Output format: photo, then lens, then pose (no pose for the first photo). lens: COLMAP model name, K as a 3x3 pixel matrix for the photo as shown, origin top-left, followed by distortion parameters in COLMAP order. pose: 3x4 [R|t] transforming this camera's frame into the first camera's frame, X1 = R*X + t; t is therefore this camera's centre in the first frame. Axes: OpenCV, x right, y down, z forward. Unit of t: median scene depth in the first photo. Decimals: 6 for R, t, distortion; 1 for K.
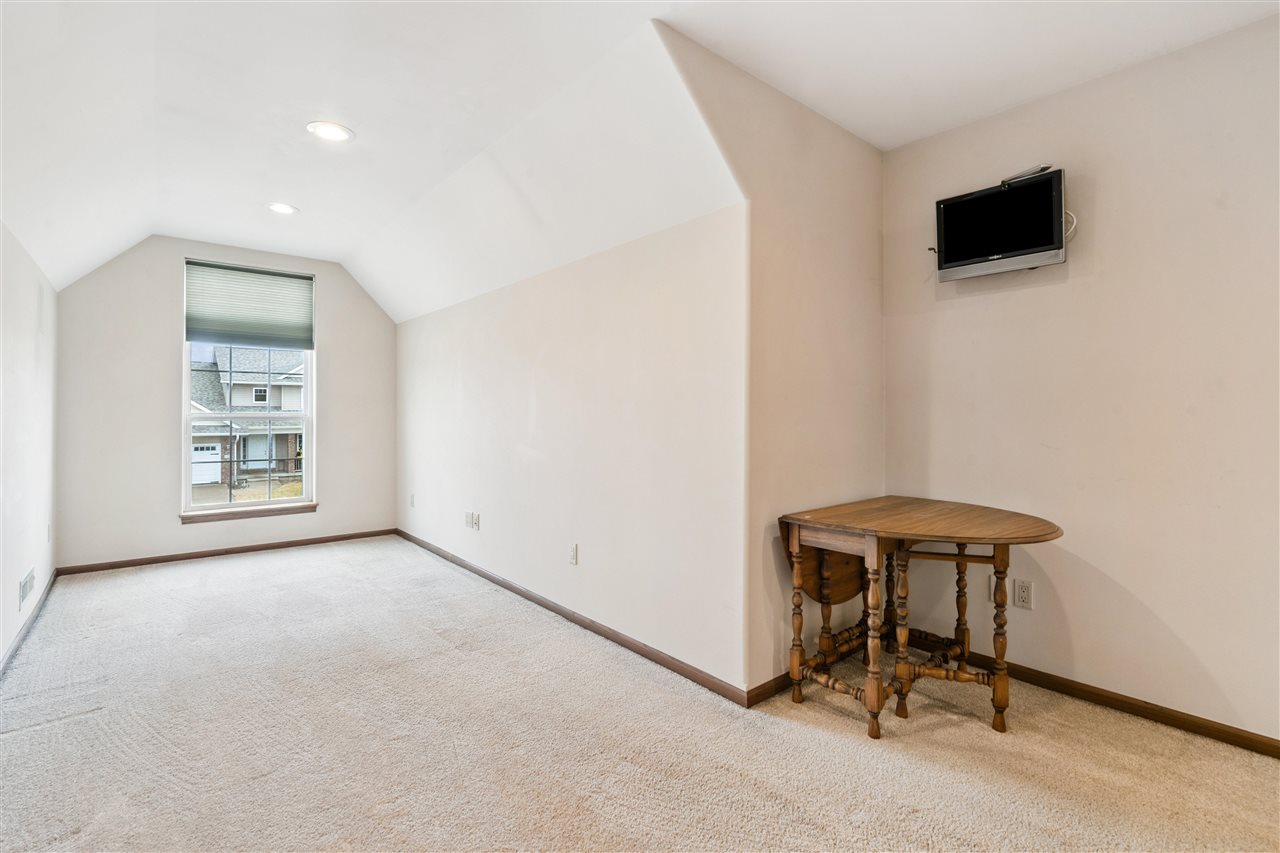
lens RADIAL K [[581.7, 0, 640.4], [0, 581.7, 420.7], [0, 0, 1]] dist [0.001214, -0.000186]
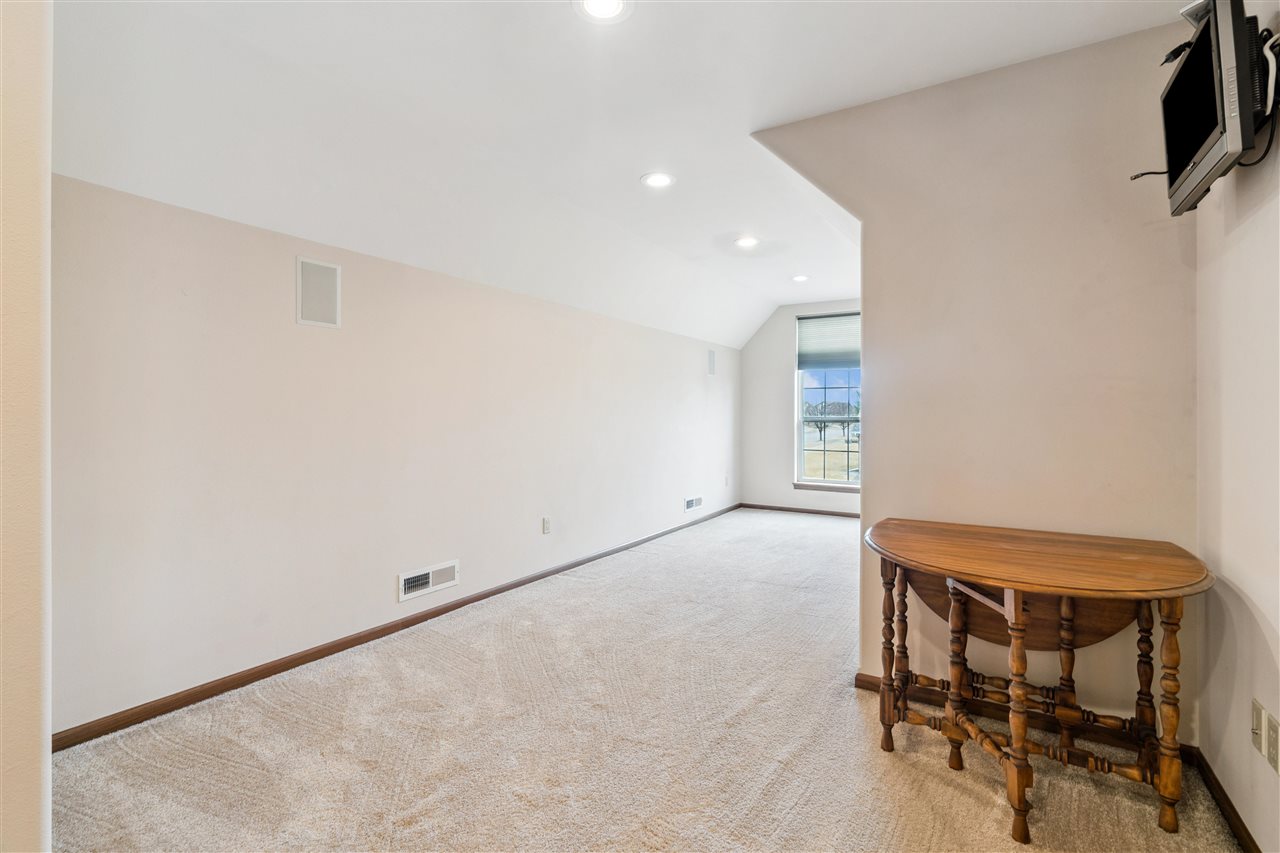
lens RADIAL K [[581.7, 0, 638.7], [0, 581.7, 421.8], [0, 0, 1]] dist [0.001214, -0.000186]
pose [[0.299847, 0.004626, -0.953976, 0.562798], [0.000201, 0.999988, 0.004912, -0.007652], [0.953987, -0.001665, 0.299842, 0.141131]]
